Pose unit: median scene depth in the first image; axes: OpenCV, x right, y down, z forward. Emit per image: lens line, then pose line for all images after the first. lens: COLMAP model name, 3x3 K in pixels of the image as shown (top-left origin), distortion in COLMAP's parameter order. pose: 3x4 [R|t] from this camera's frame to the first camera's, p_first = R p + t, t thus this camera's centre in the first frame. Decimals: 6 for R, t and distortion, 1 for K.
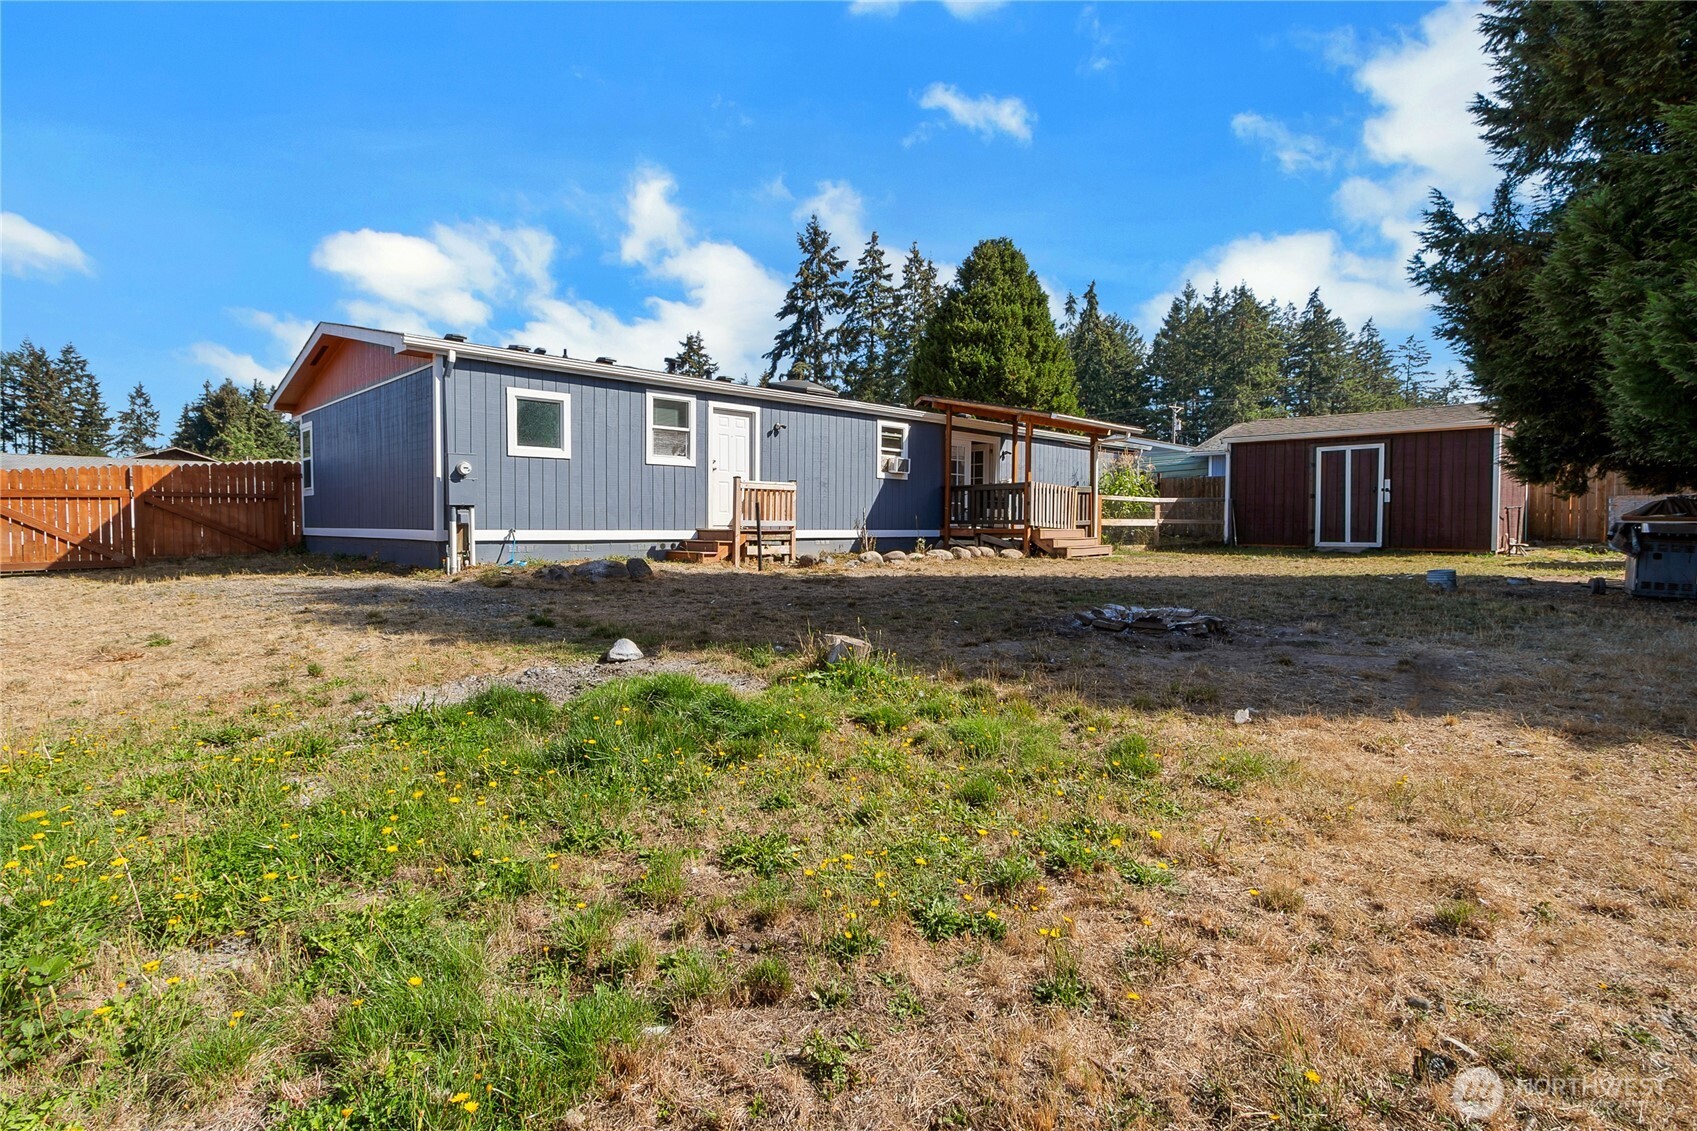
lens RADIAL K [[823.5, 0, 841.5], [0, 823.5, 535.5], [0, 0, 1]] dist [0.019788, -0.009405]
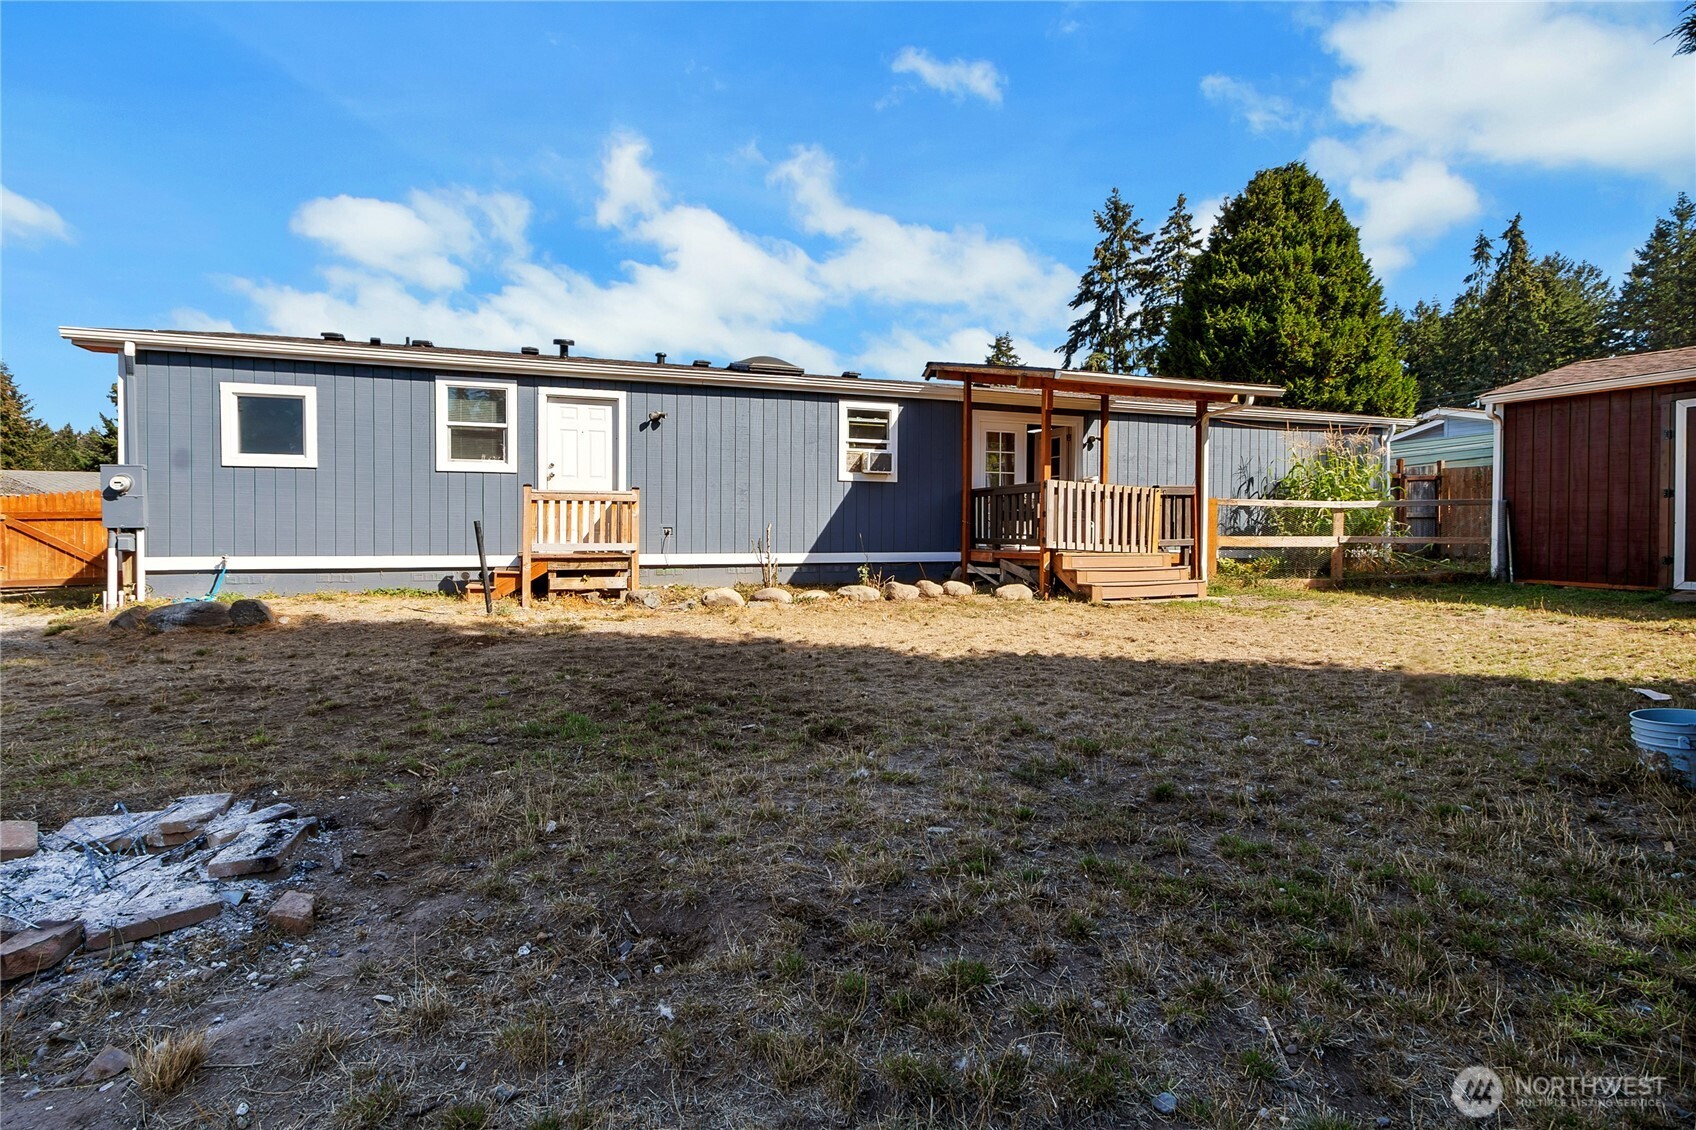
lens RADIAL K [[823.1, 0, 841.0], [0, 823.1, 535.1], [0, 0, 1]] dist [0.019788, -0.009405]
pose [[0.914305, 0.000997, -0.405025, 0.284847], [-0.004368, 0.999963, -0.007398, -0.014282], [0.405003, 0.008533, 0.914276, 0.286483]]
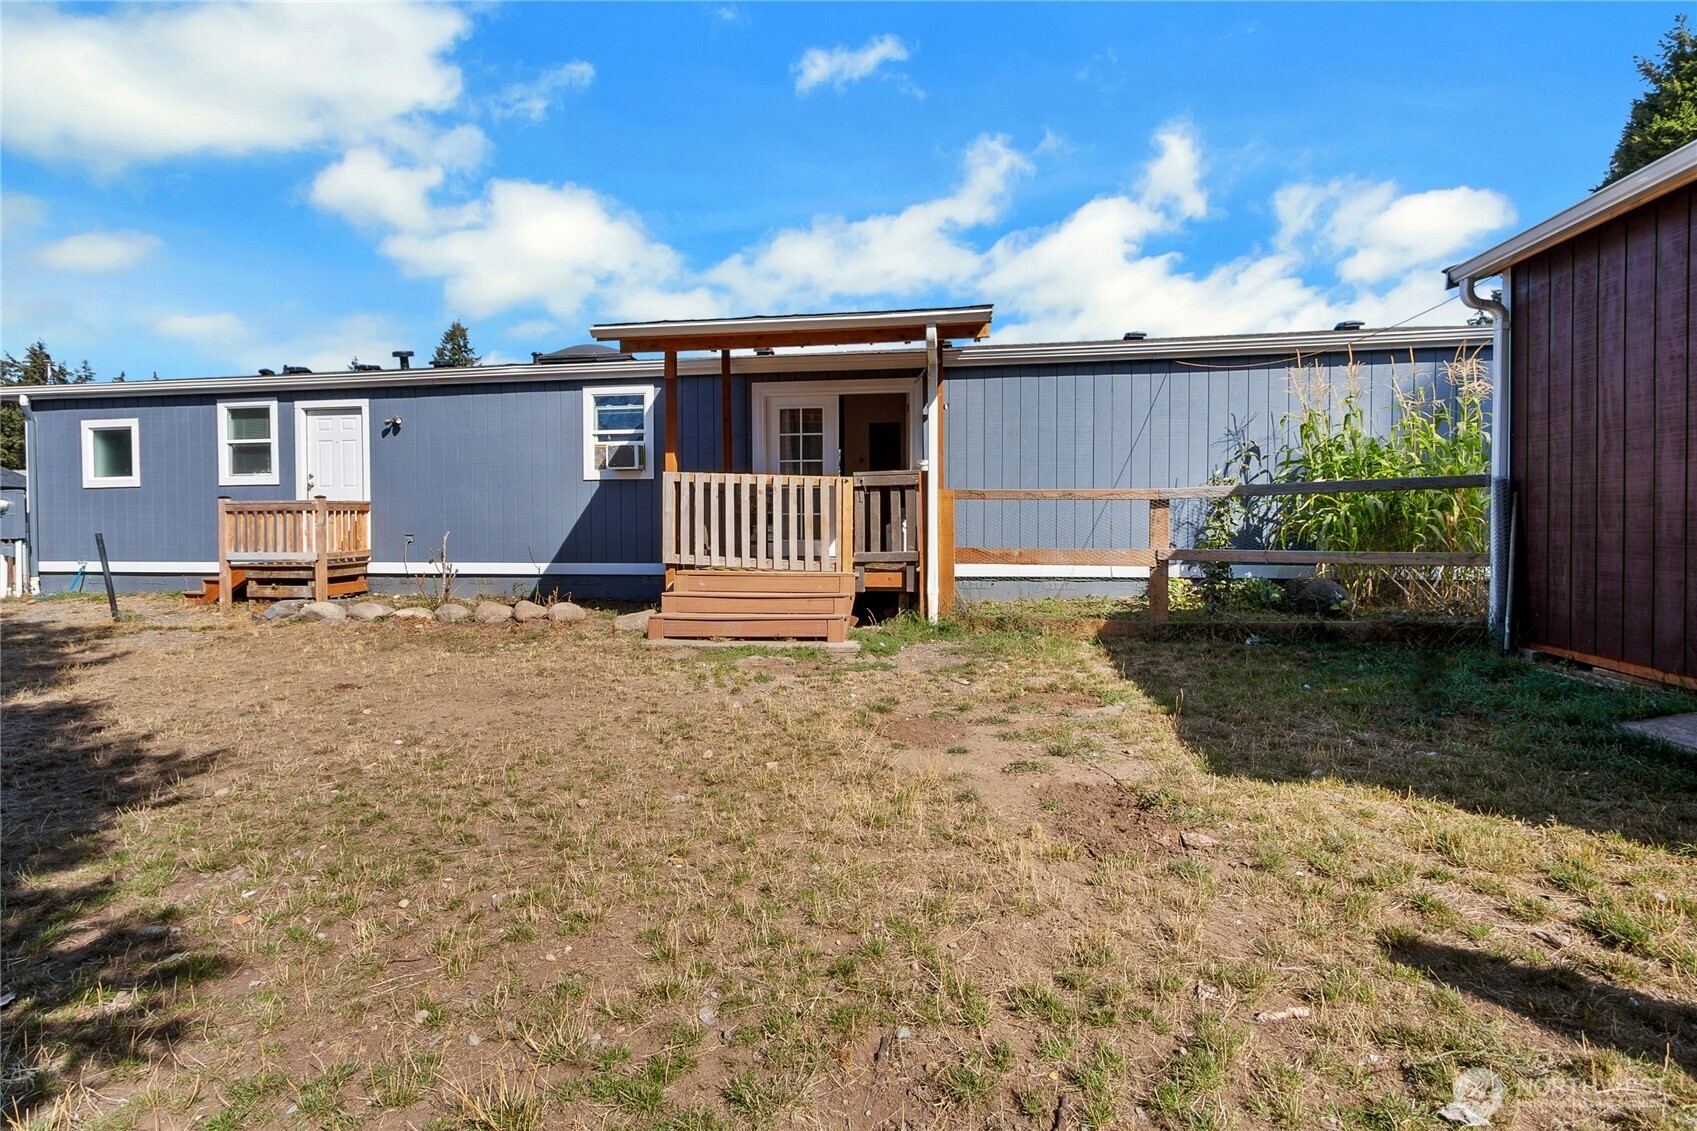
lens RADIAL K [[823.5, 0, 841.5], [0, 823.5, 535.5], [0, 0, 1]] dist [0.019788, -0.009405]
pose [[0.597400, 0.005477, -0.801925, 0.564429], [-0.001177, 0.999982, 0.005954, -0.026243], [0.801943, -0.002613, 0.597396, 0.657193]]
